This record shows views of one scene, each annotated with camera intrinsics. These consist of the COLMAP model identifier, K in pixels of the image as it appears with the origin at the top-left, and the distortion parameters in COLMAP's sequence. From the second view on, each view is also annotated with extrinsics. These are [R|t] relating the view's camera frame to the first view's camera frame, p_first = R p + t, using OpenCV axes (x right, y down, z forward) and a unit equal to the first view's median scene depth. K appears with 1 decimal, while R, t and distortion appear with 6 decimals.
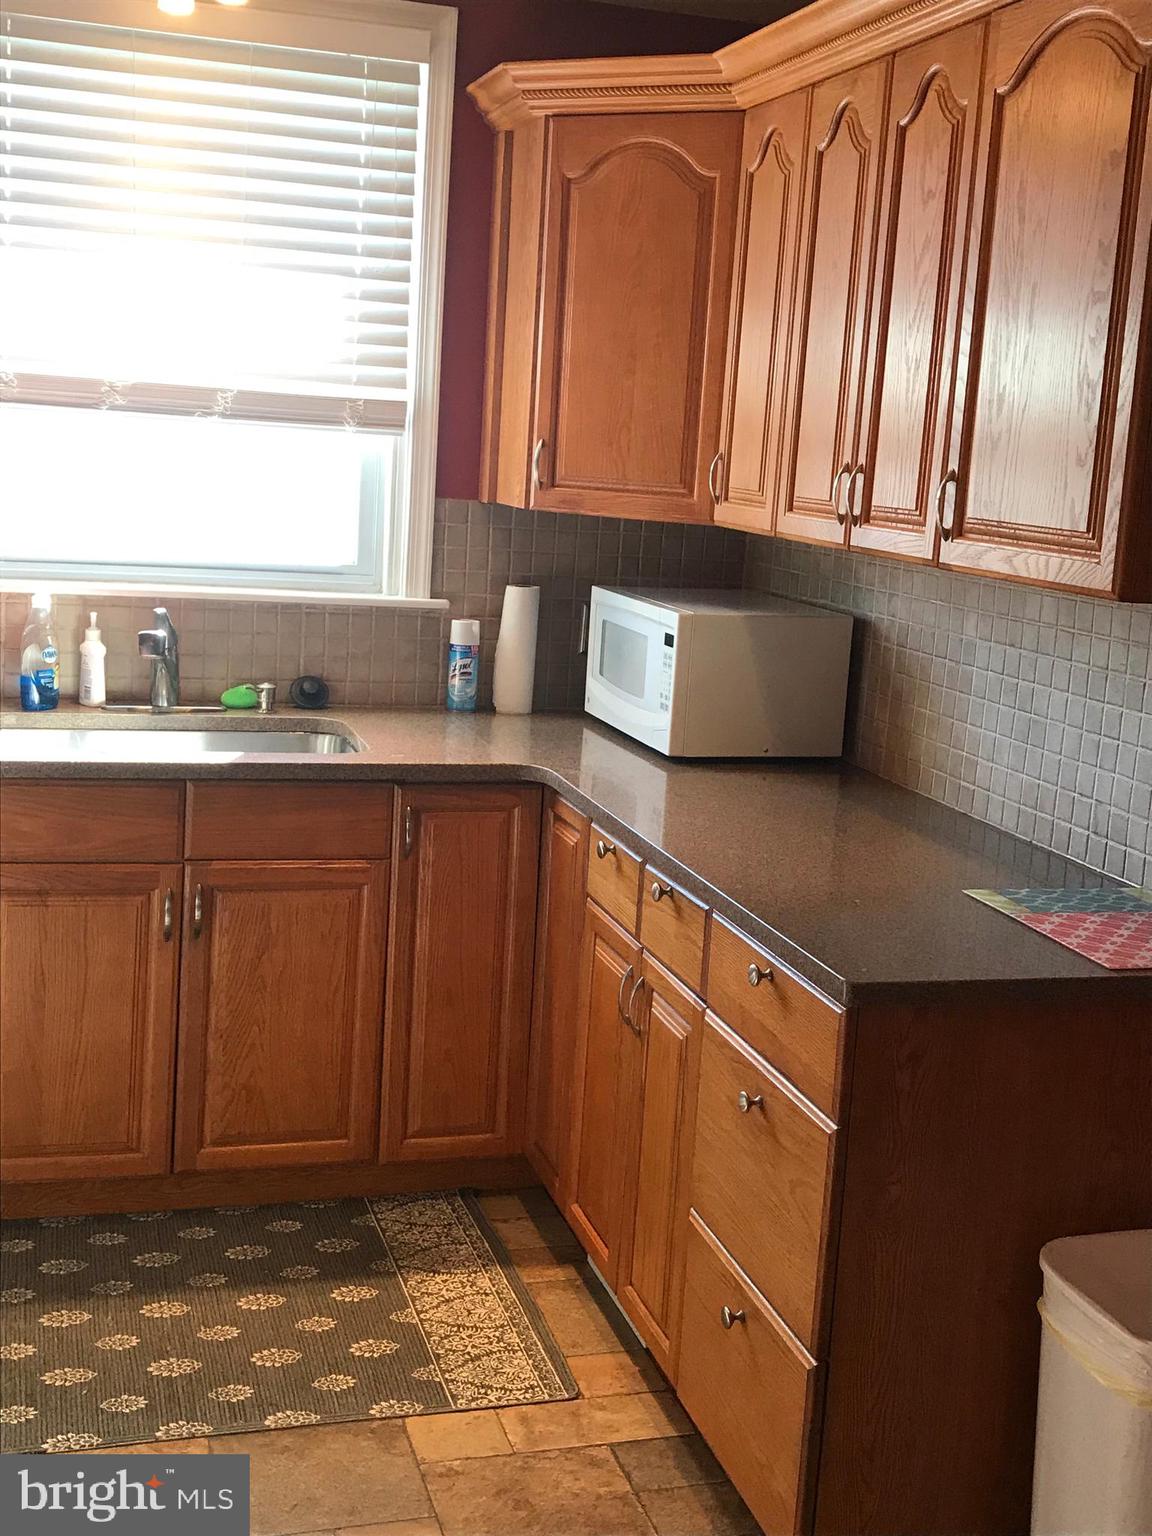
lens RADIAL K [[1750.0, 0, 570.0], [0, 1750.0, 762.9], [0, 0, 1]] dist [0.177515, -0.667649]
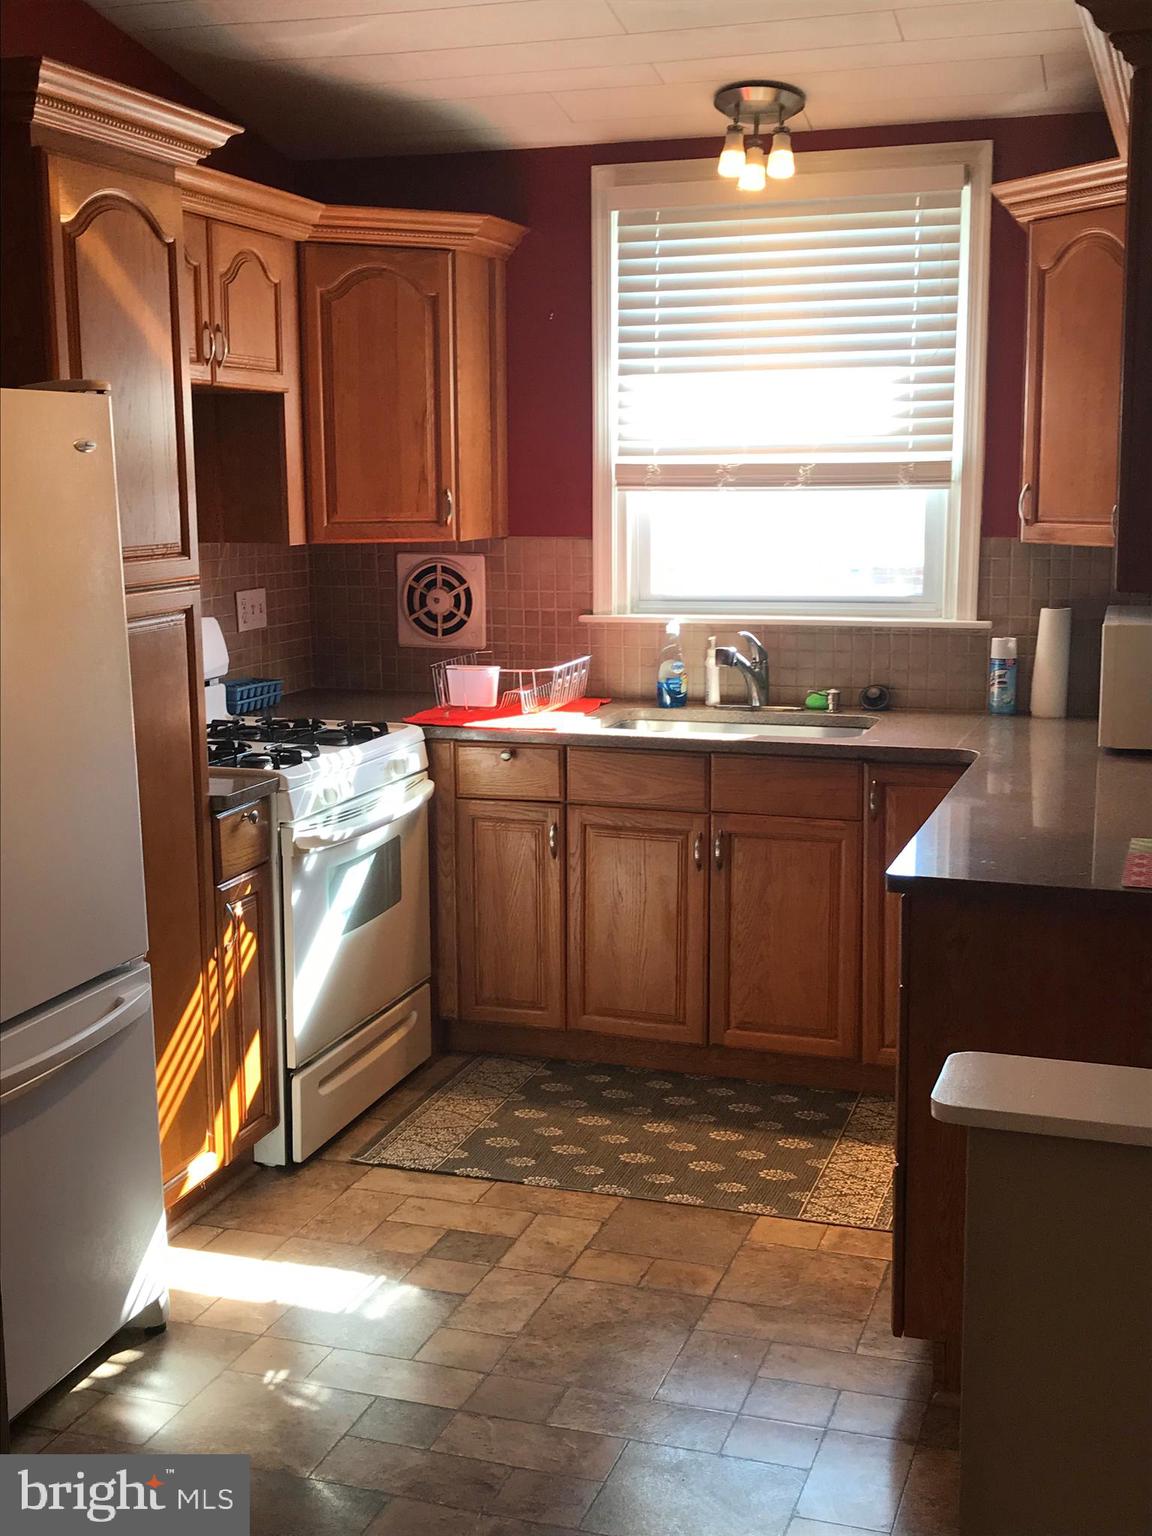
lens RADIAL K [[1750.0, 0, 570.0], [0, 1750.0, 762.9], [0, 0, 1]] dist [0.177515, -0.667649]
pose [[0.809529, 0.026709, -0.586473, 0.435313], [-0.047293, 0.998685, -0.019799, 0.043920], [0.585172, 0.043764, 0.809727, -0.148753]]
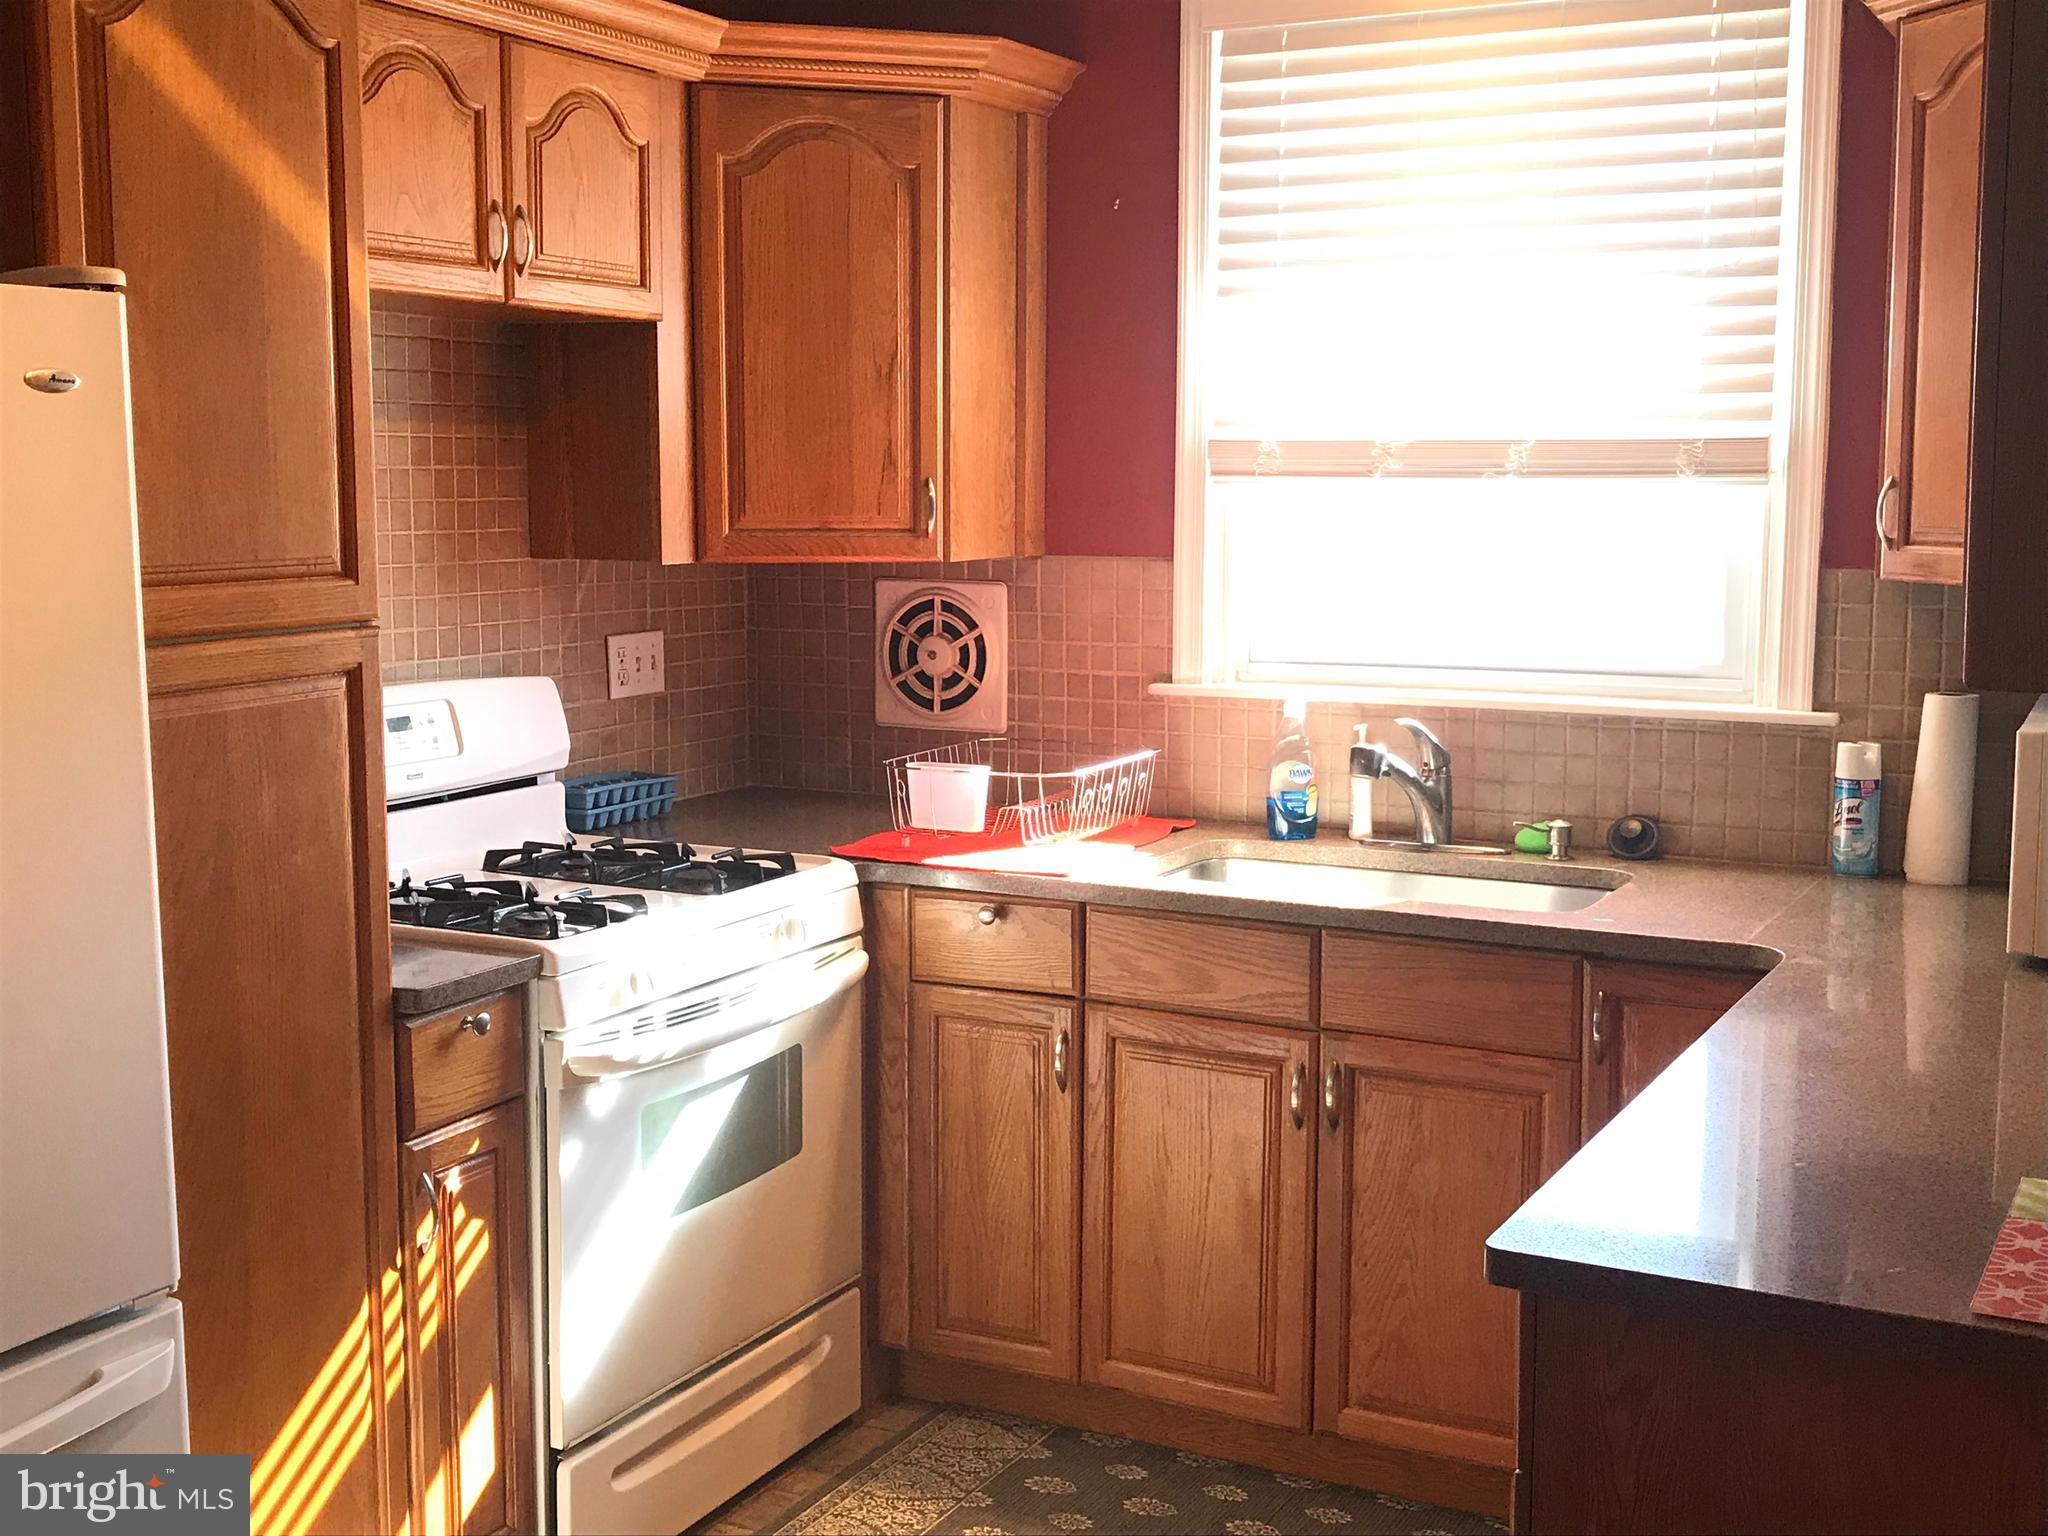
lens RADIAL K [[2333.4, 0, 1013.4], [0, 2333.4, 753.6], [0, 0, 1]] dist [0.177515, -0.667649]
pose [[0.713505, 0.021556, -0.700318, 0.375269], [-0.083309, 0.995046, -0.054250, 0.000339], [0.695680, 0.097050, 0.711766, 0.121683]]
